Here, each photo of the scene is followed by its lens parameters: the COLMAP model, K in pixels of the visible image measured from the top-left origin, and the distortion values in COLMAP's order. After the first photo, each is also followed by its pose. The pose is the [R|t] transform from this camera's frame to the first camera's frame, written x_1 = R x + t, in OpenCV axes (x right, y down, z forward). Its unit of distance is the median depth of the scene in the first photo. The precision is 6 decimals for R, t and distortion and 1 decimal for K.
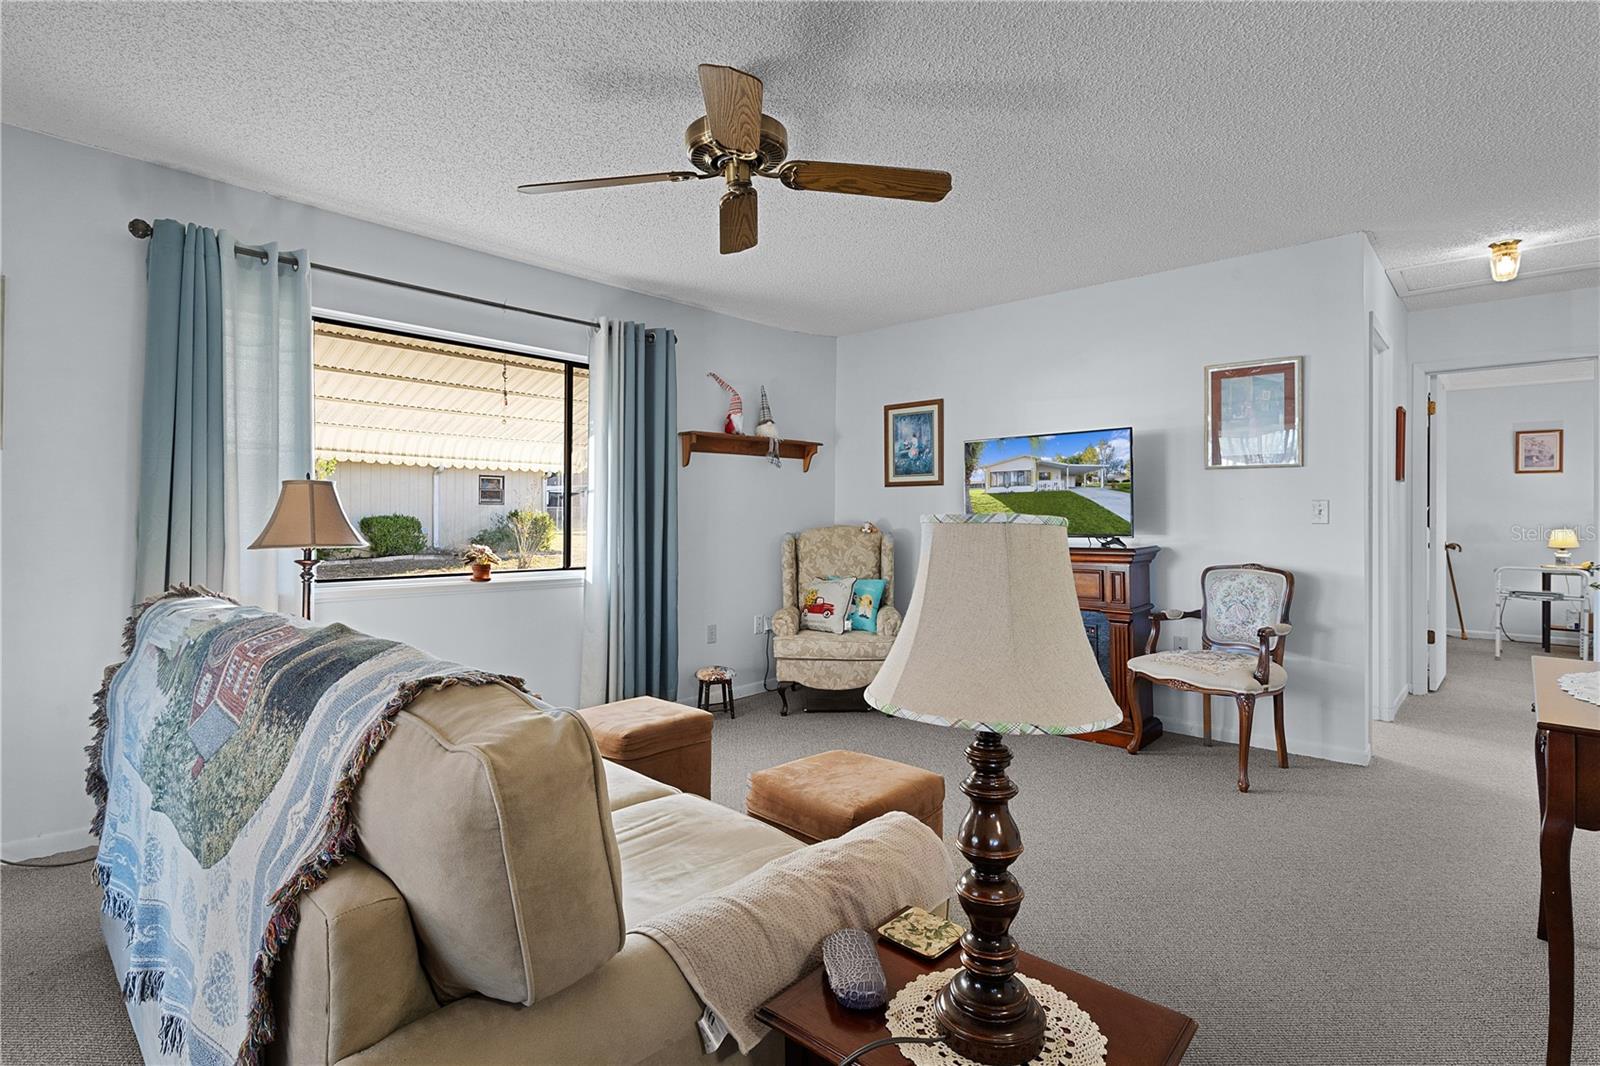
lens RADIAL K [[787.7, 0, 780.5], [0, 787.7, 516.3], [0, 0, 1]] dist [-0.000432, -0.000710]
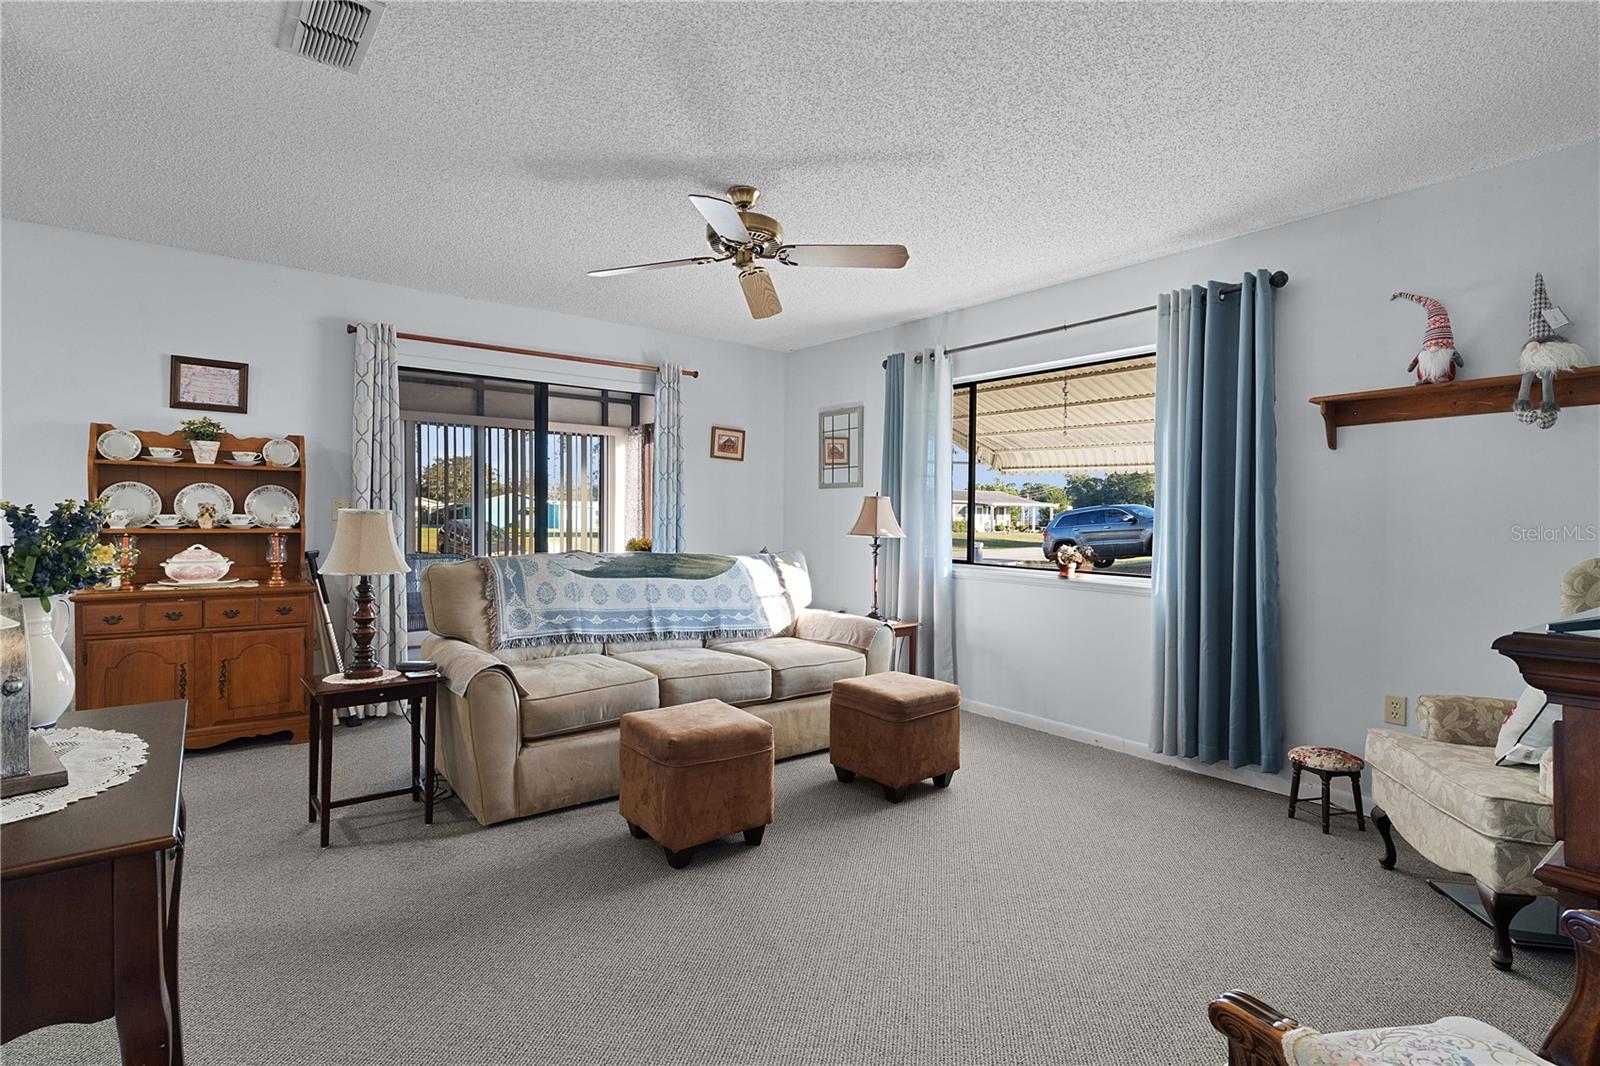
lens RADIAL K [[787.7, 0, 780.5], [0, 787.7, 516.3], [0, 0, 1]] dist [-0.000432, -0.000710]
pose [[-0.174881, -0.001000, -0.984589, 0.680902], [-0.003171, 0.999995, -0.000452, -0.001697], [0.984584, 0.003043, -0.174884, 0.686419]]
